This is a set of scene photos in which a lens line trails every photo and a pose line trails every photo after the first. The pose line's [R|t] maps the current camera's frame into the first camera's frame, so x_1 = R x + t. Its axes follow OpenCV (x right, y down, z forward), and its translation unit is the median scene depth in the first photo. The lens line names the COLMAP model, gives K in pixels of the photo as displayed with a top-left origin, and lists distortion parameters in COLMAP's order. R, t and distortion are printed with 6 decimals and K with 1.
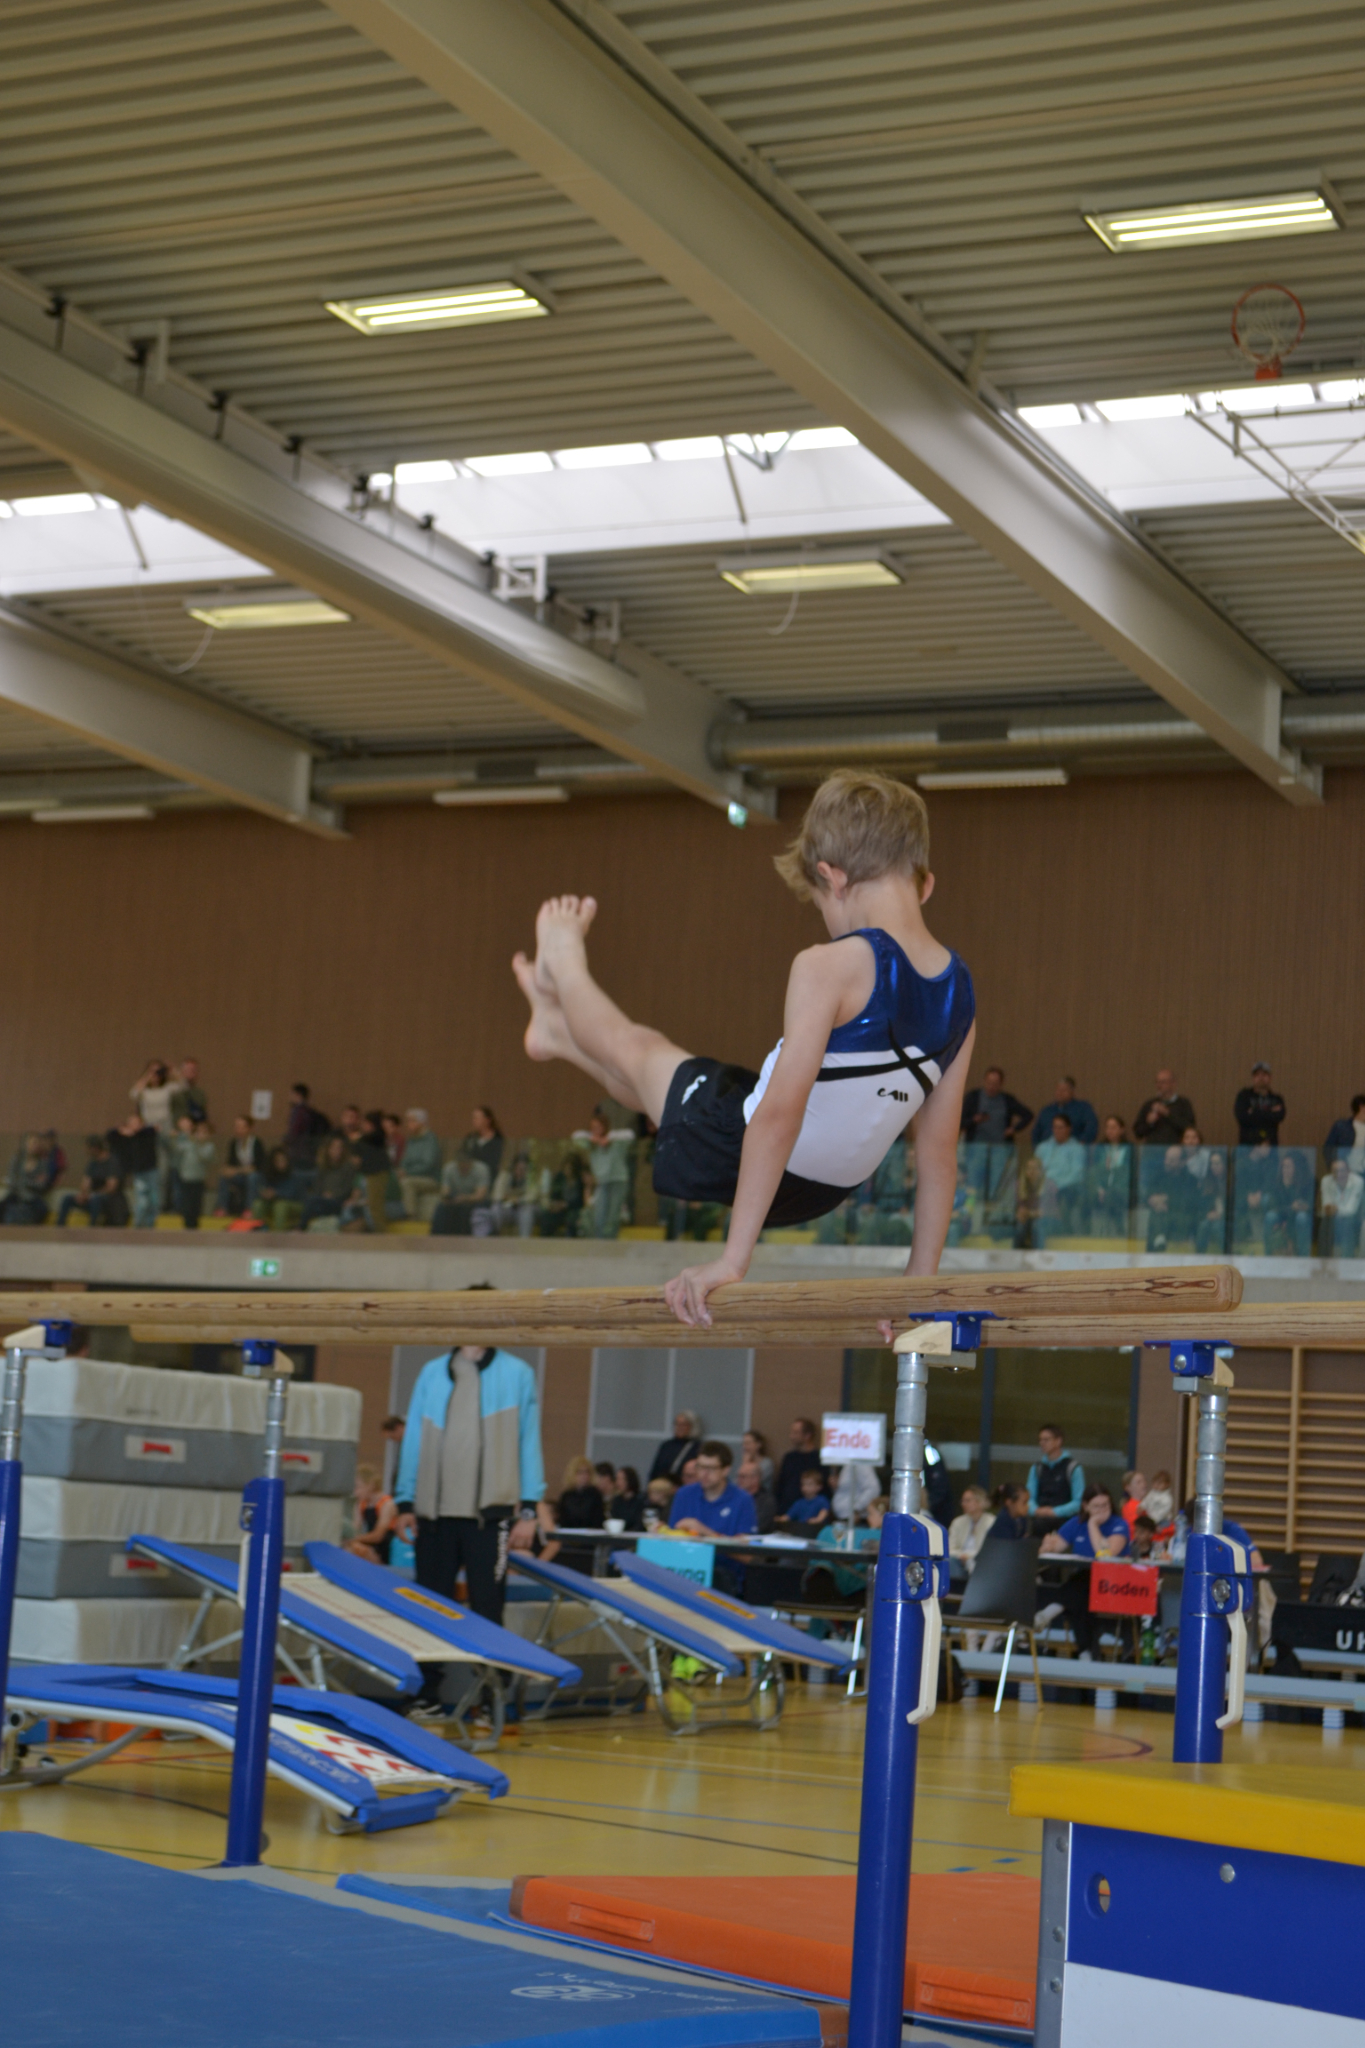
lens RADIAL K [[3299.3, 0, 691.1], [0, 3299.3, 1047.0], [0, 0, 1]] dist [-0.028113, 0.042146]
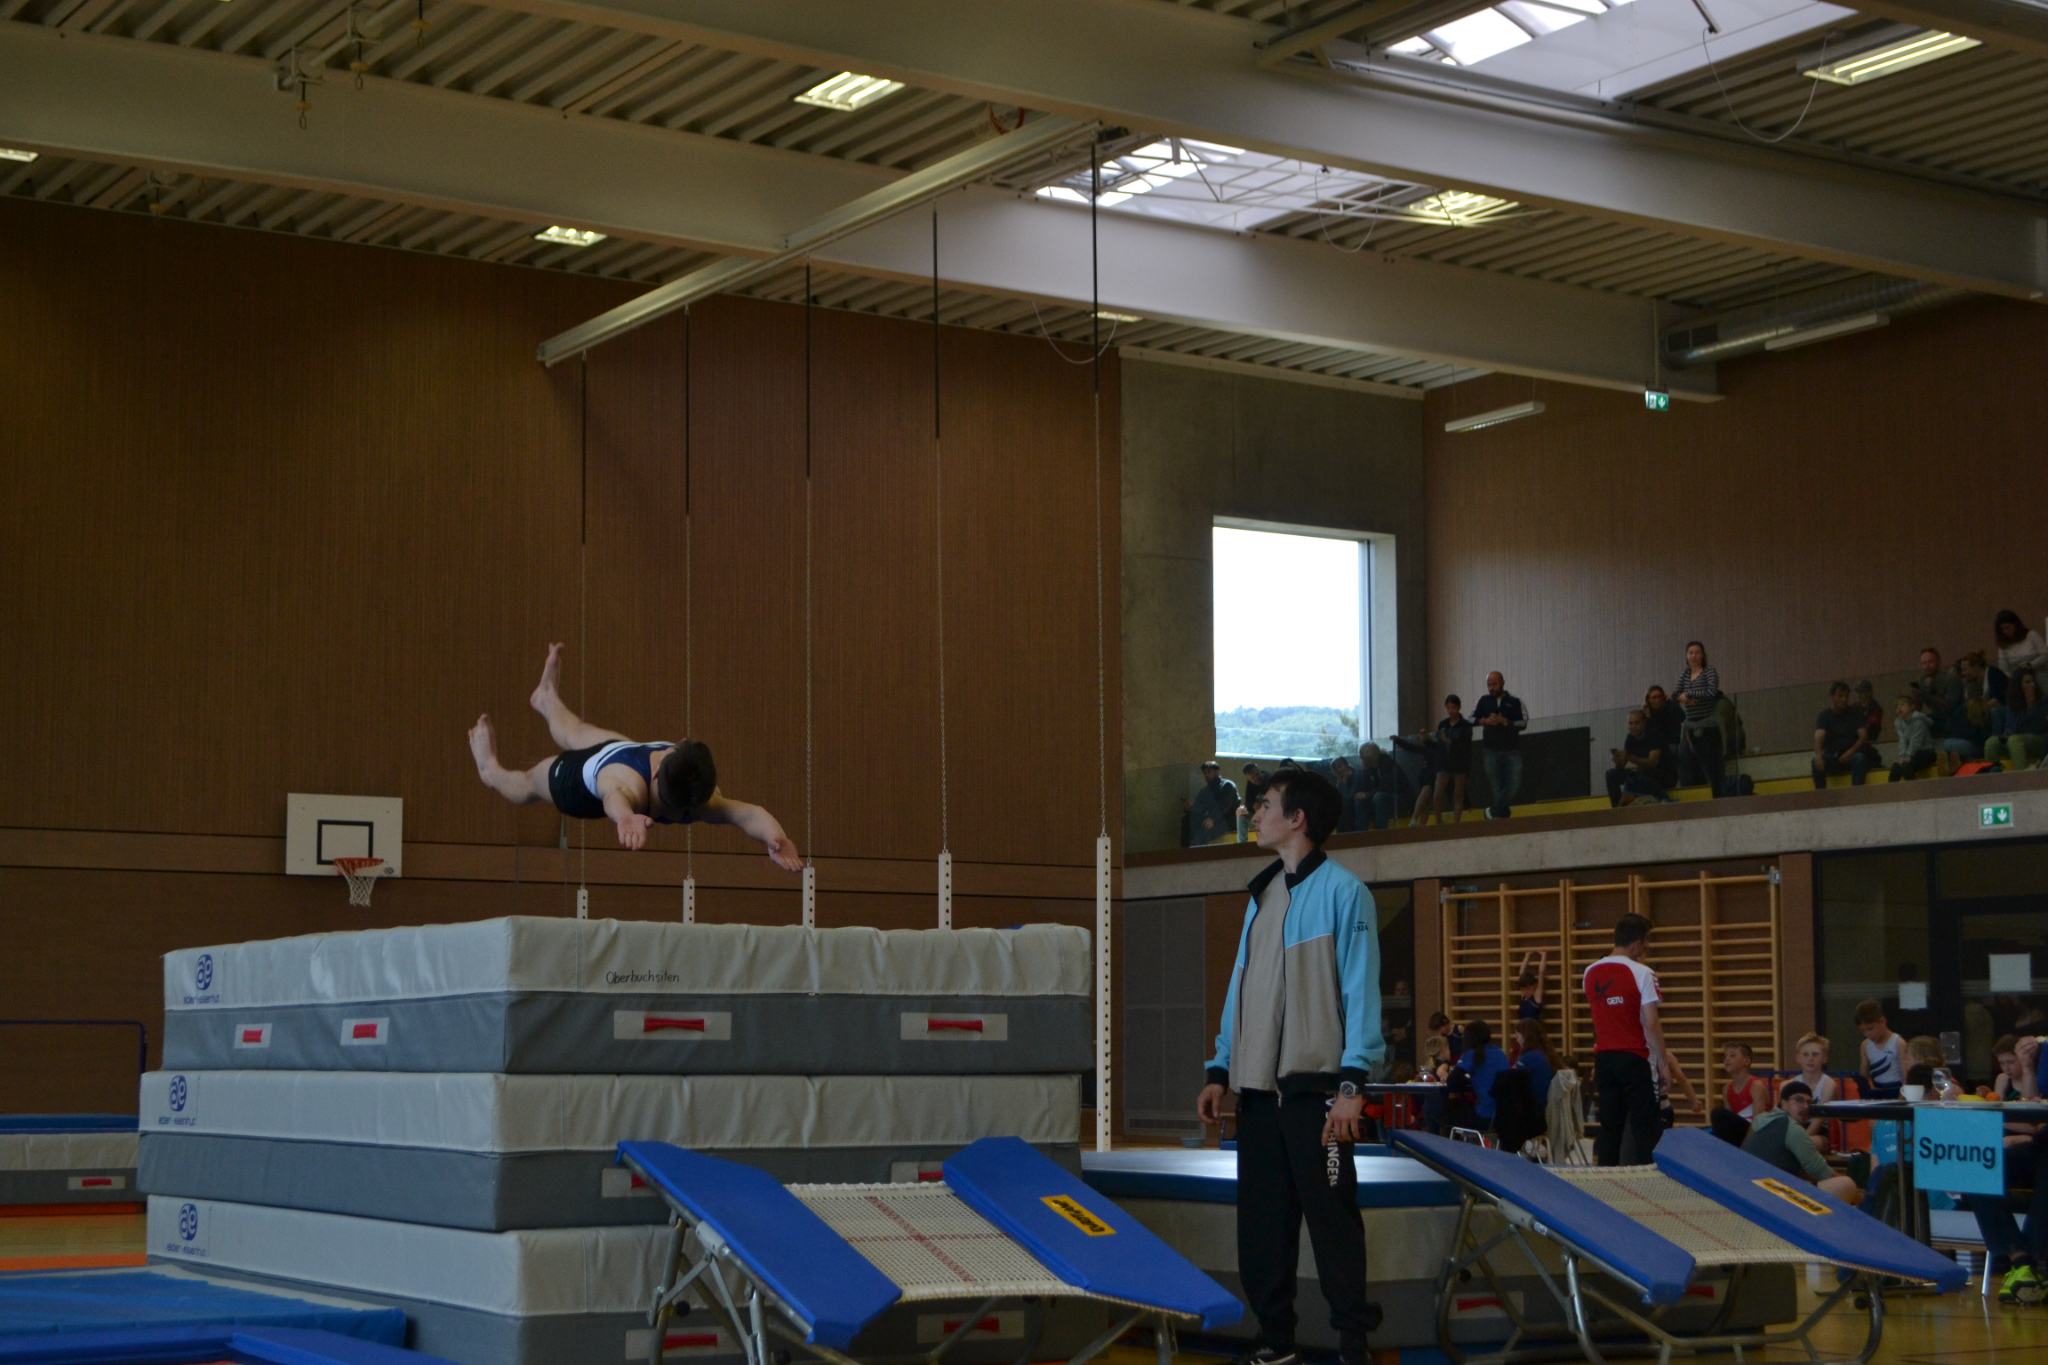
lens RADIAL K [[3299.3, 0, 1147.5], [0, 3299.3, 681.0], [0, 0, 1]] dist [-0.028113, 0.042146]
pose [[0.852414, -0.120980, -0.508678, 0.029076], [0.123604, 0.991914, -0.028780, 0.007164], [0.508047, -0.038342, 0.860476, 0.037253]]
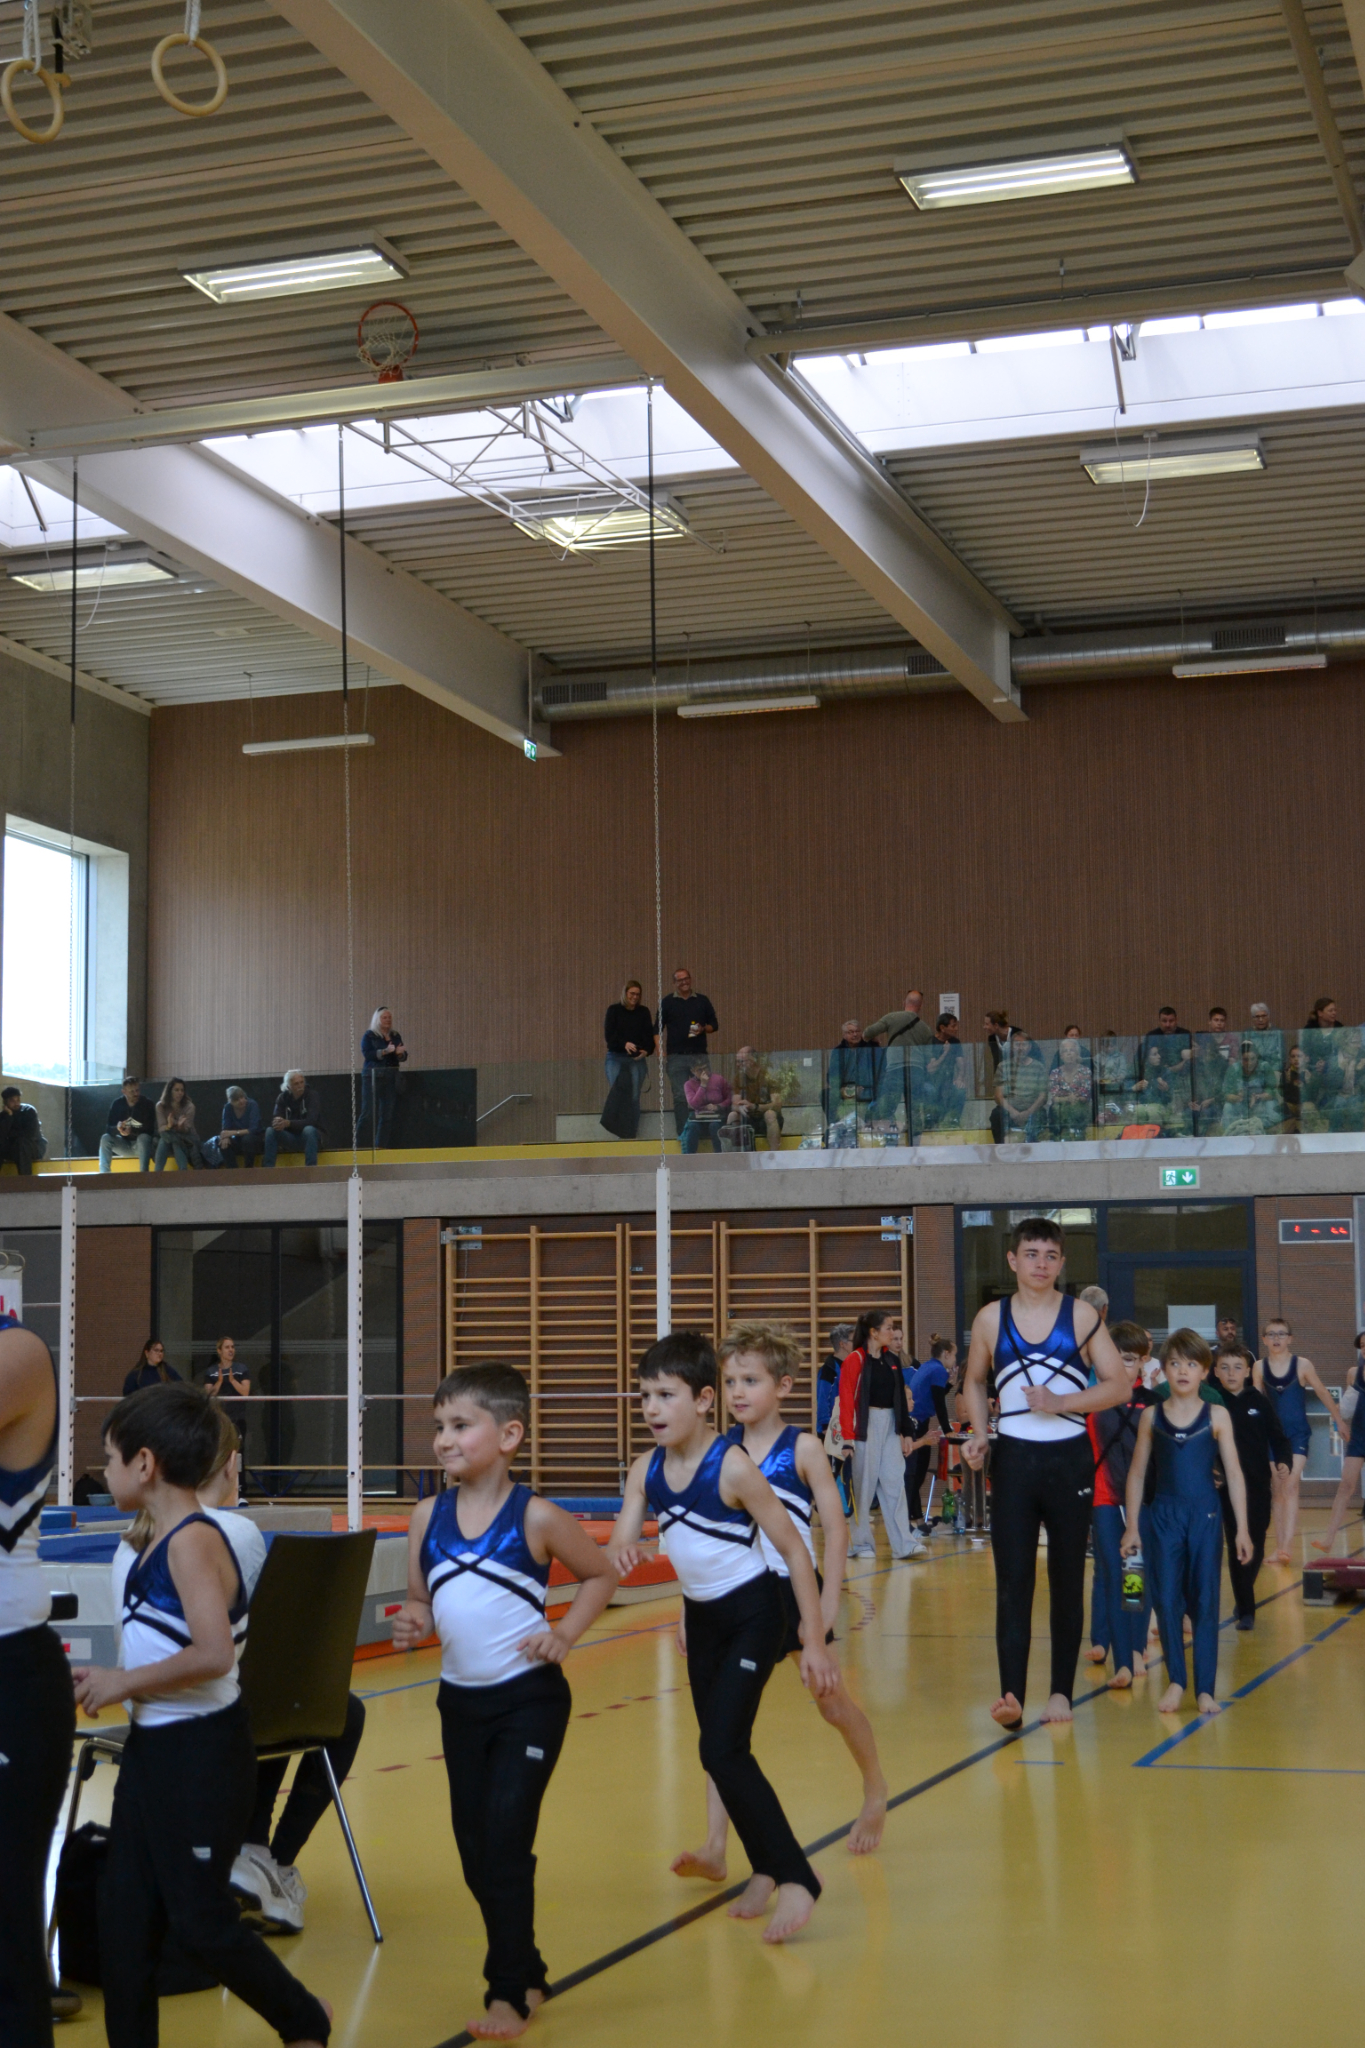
lens RADIAL K [[2928.4, 0, 682.5], [0, 2928.4, 1024.0], [0, 0, 1]] dist [-0.052207, 0.014412]
pose [[0.990016, -0.055348, 0.129633, -0.088861], [0.052481, 0.998298, 0.025435, -0.000968], [-0.130820, -0.018377, 0.991236, 0.049216]]
